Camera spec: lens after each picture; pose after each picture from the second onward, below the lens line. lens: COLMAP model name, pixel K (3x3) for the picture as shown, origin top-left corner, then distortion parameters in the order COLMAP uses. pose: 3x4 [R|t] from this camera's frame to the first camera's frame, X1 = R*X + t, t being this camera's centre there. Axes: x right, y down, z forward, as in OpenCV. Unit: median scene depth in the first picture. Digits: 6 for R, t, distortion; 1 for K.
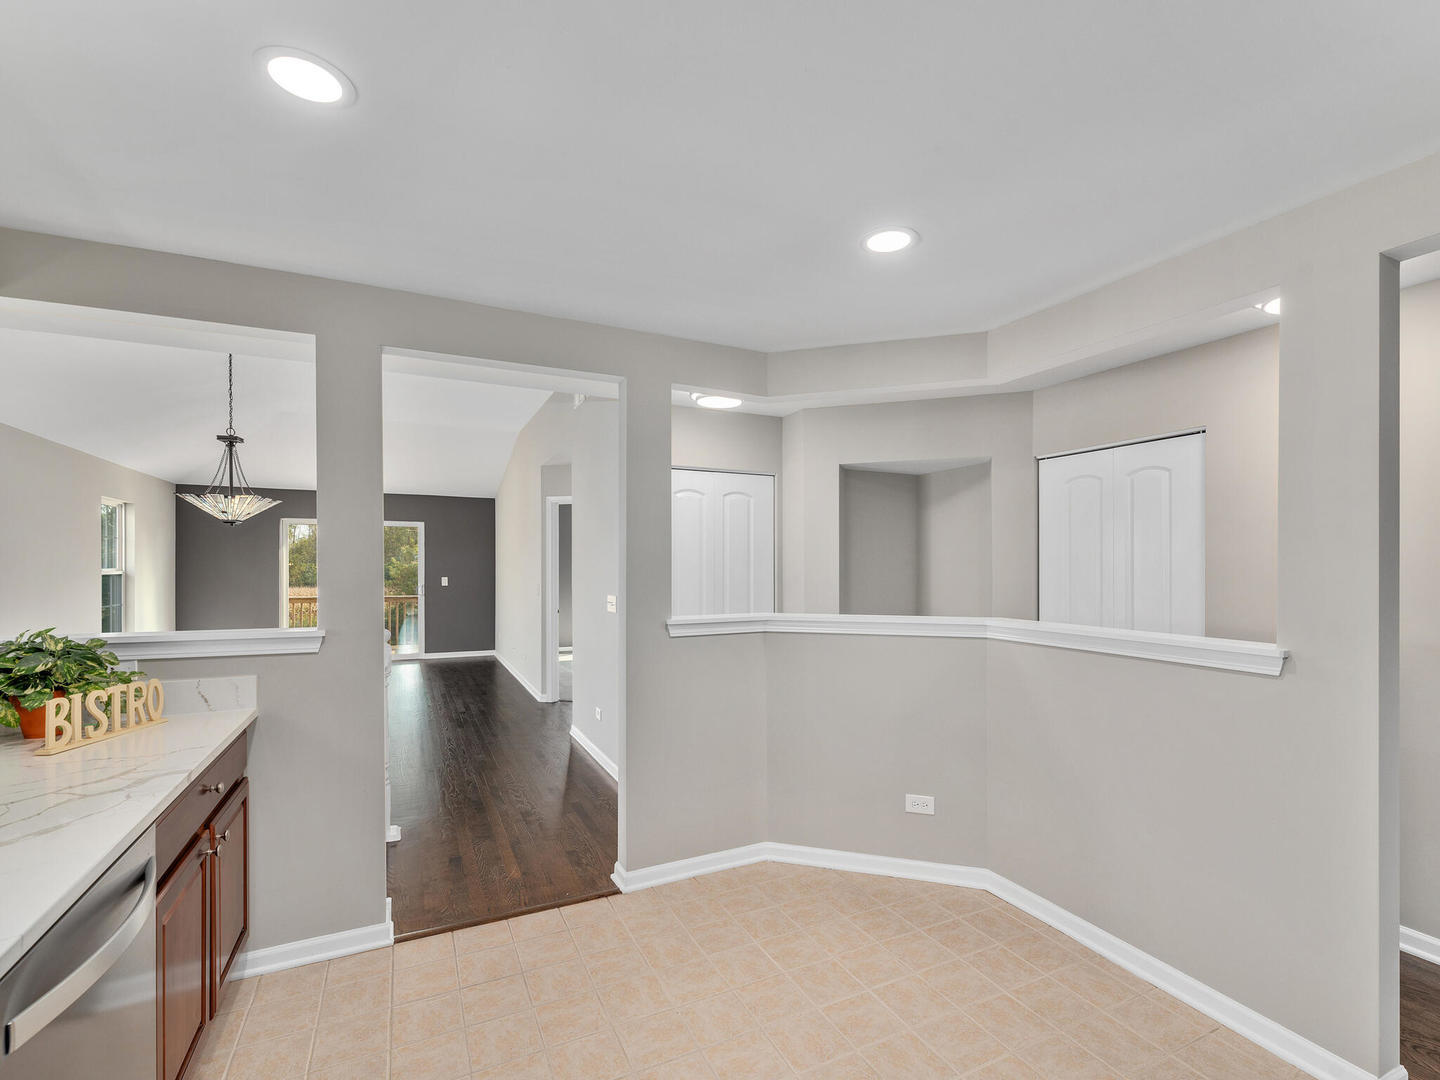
lens RADIAL K [[645.9, 0, 729.0], [0, 645.9, 564.6], [0, 0, 1]] dist [-0.001714, -0.000222]
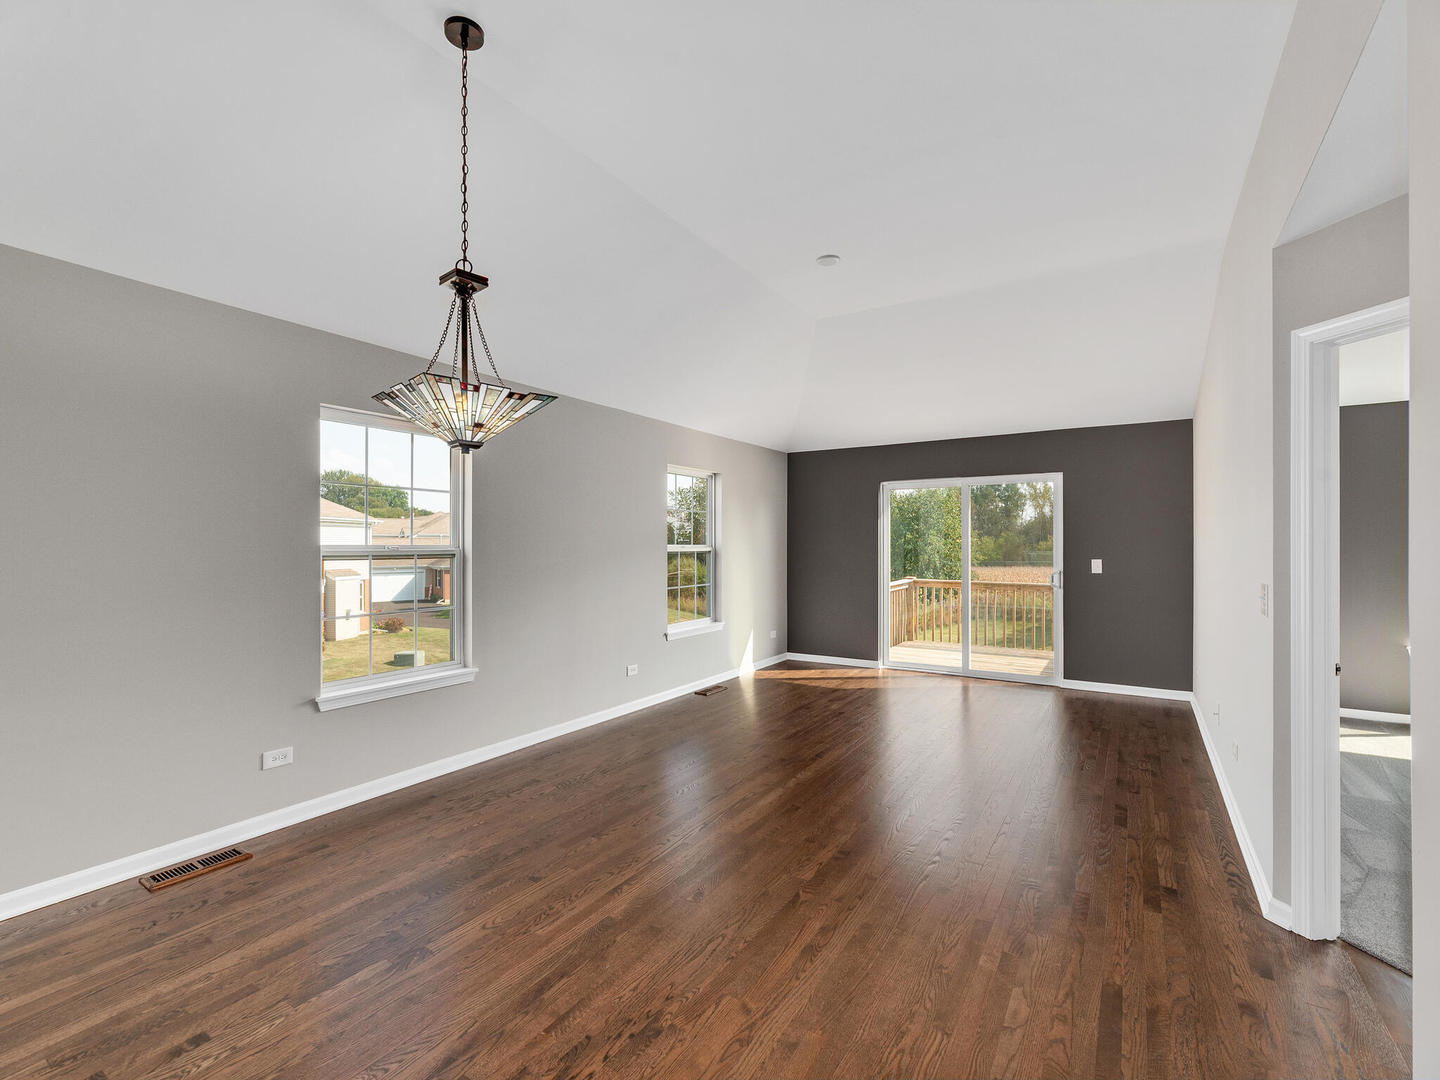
lens RADIAL K [[649.8, 0, 722.8], [0, 649.8, 546.2], [0, 0, 1]] dist [-0.000901, -0.000168]
pose [[0.521503, -0.000086, -0.853250, -0.270009], [0.003495, 0.999992, 0.002036, 0.012670], [0.853242, -0.004044, 0.521499, 1.021810]]
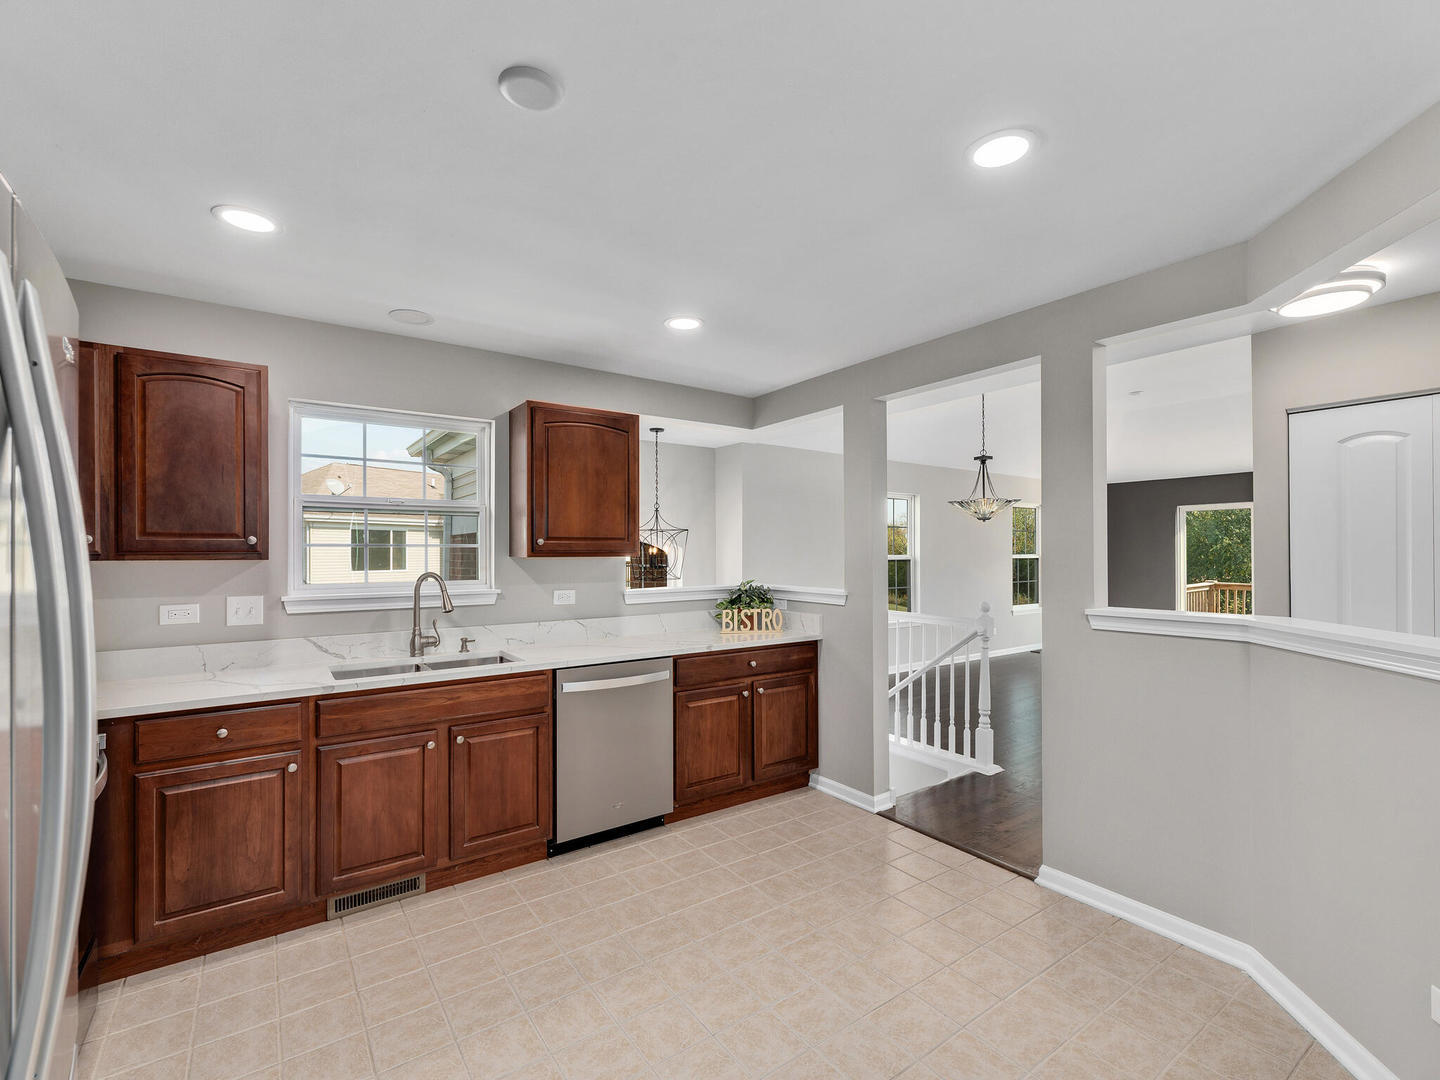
lens RADIAL K [[649.8, 0, 722.8], [0, 649.8, 546.2], [0, 0, 1]] dist [-0.000901, -0.000168]
pose [[0.161351, -0.011332, -0.986832, 0.540580], [0.005817, 0.999928, -0.010531, 0.002819], [0.986880, -0.004041, 0.161405, 0.270421]]
